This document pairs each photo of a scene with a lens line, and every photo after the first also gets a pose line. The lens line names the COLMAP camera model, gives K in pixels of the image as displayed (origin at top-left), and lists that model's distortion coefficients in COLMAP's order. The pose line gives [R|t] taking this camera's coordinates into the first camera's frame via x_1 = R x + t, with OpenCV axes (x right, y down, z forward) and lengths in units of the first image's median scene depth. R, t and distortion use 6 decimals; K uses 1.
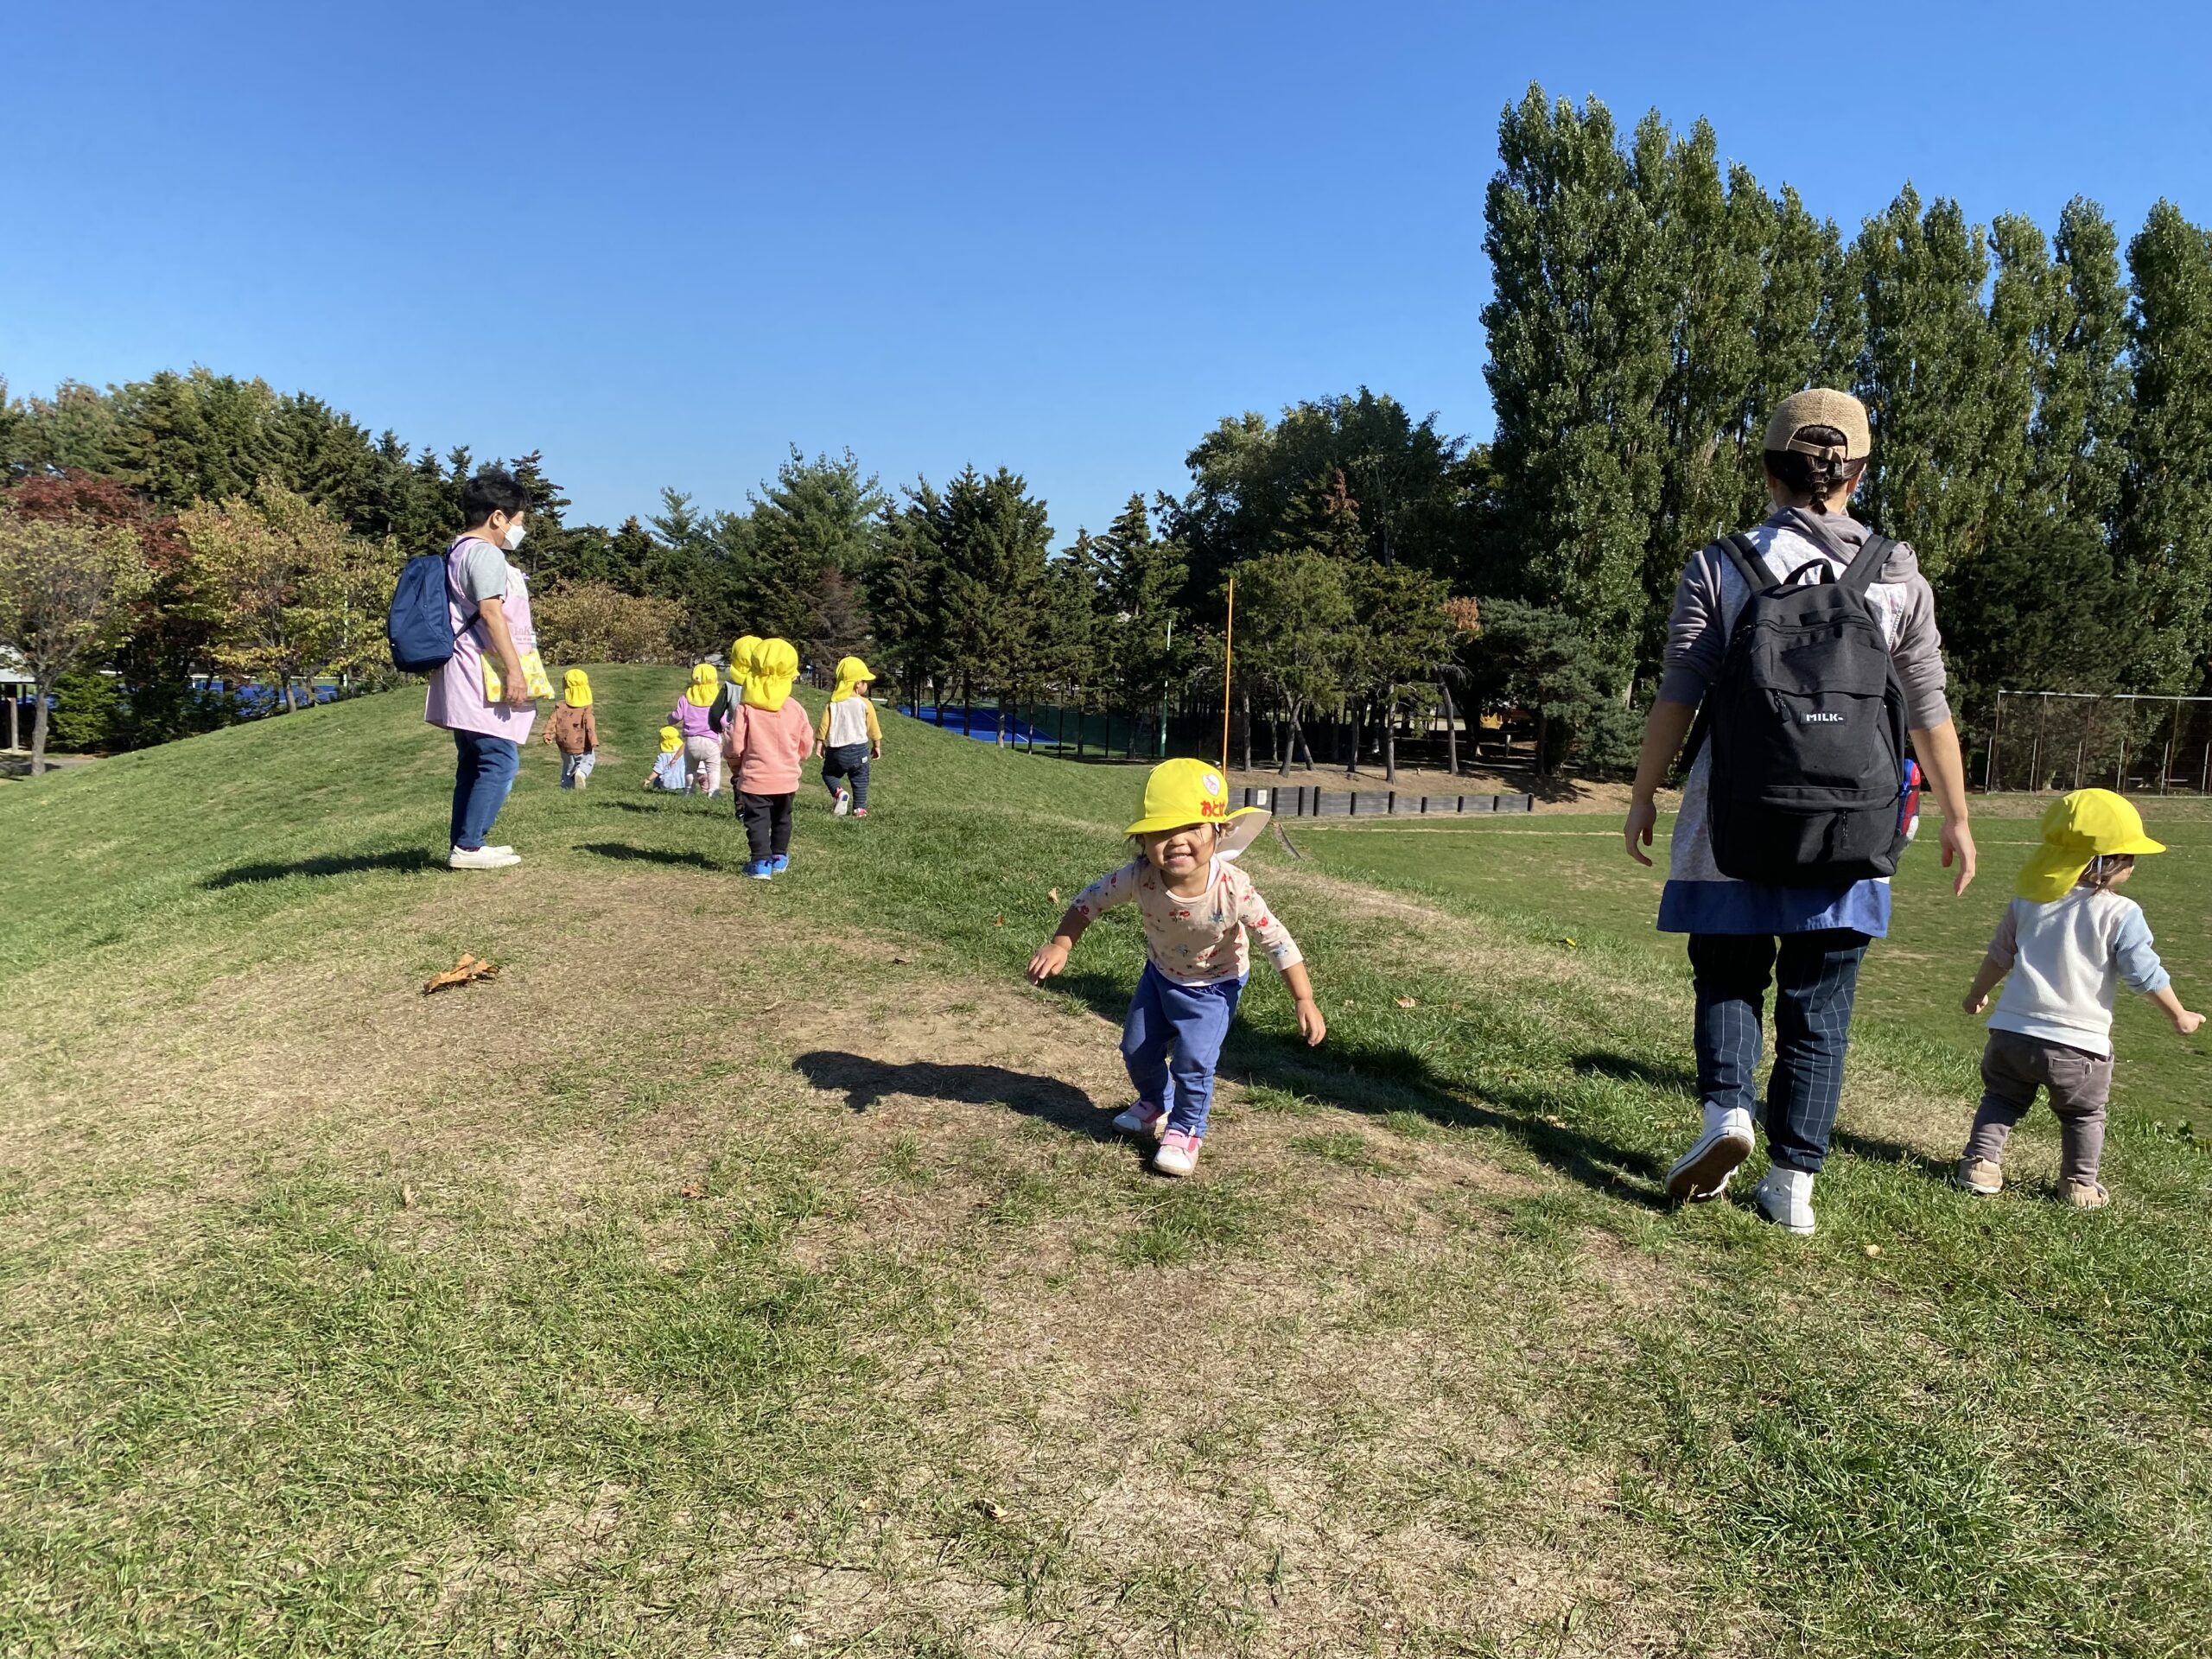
lens RADIAL K [[1683.7, 0, 1114.2], [0, 1683.7, 809.0], [0, 0, 1]] dist [-0.009174, 0.003391]
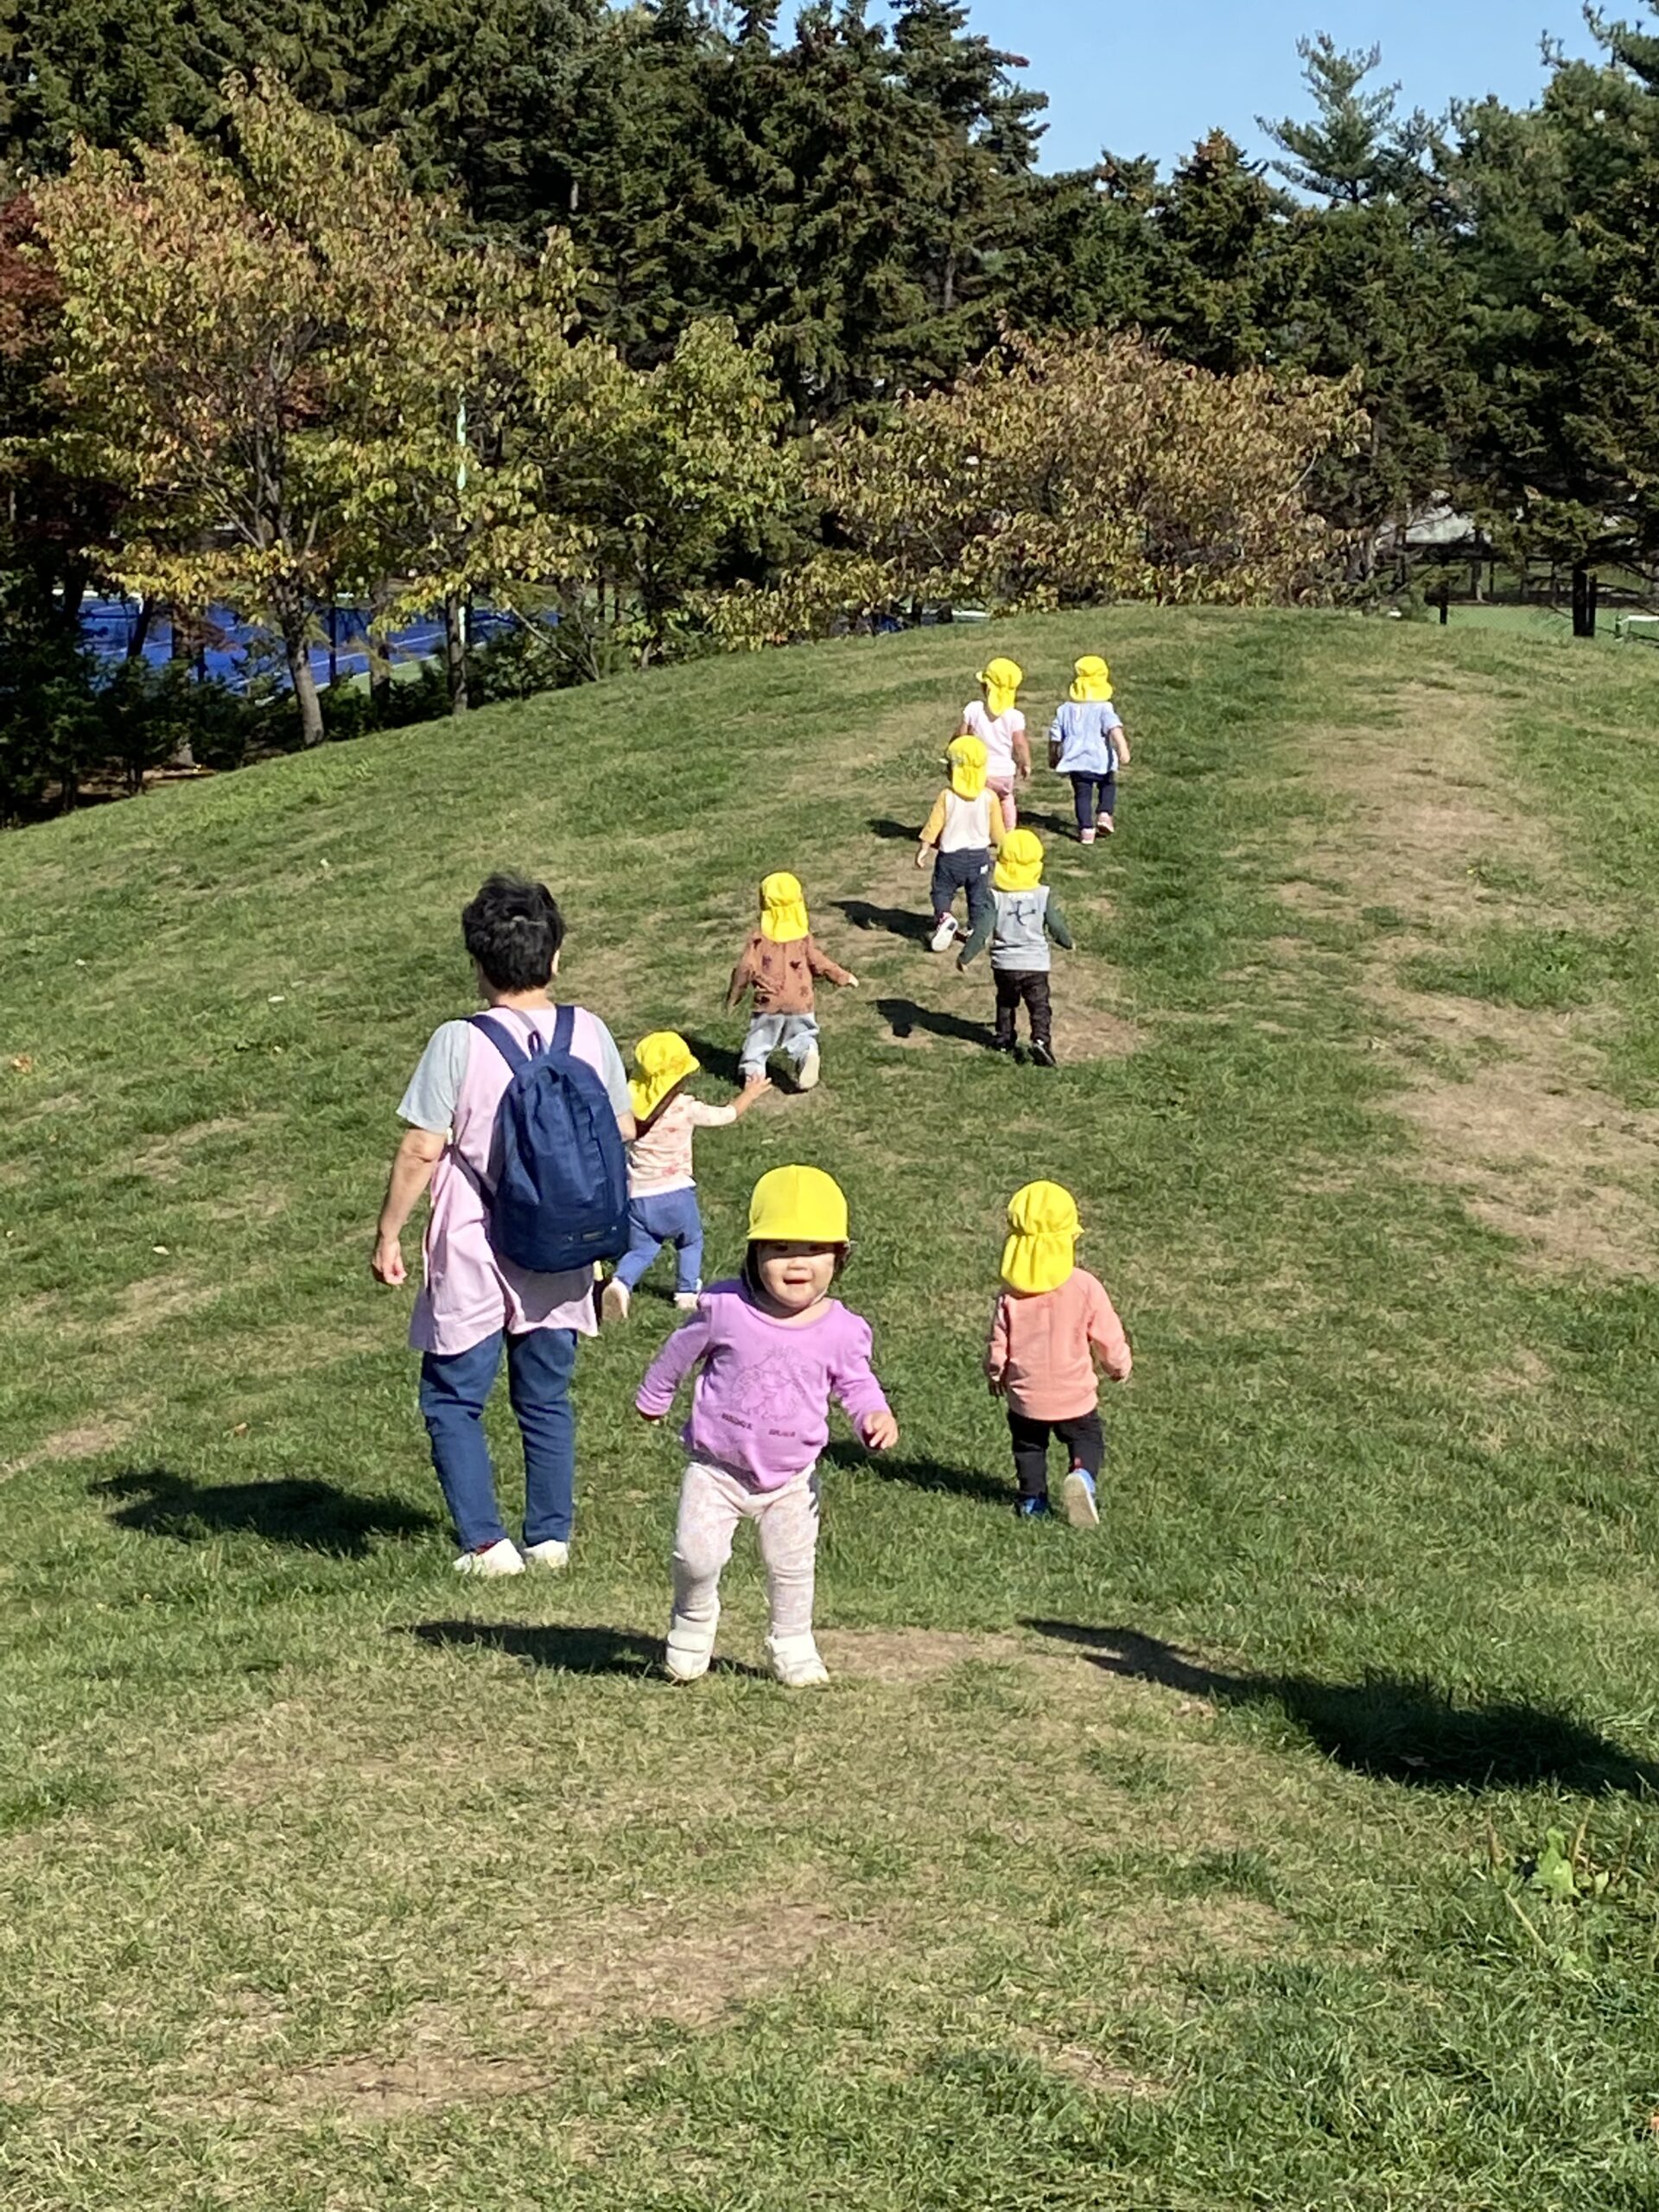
lens RADIAL K [[4454.0, 0, 840.6], [0, 4454.0, 1112.4], [0, 0, 1]] dist [0.190412, 0.000000]
pose [[0.935100, 0.025914, -0.353434, -0.025486], [-0.008301, 0.998651, 0.051259, -0.019431], [0.354286, -0.044999, 0.934054, 0.097980]]
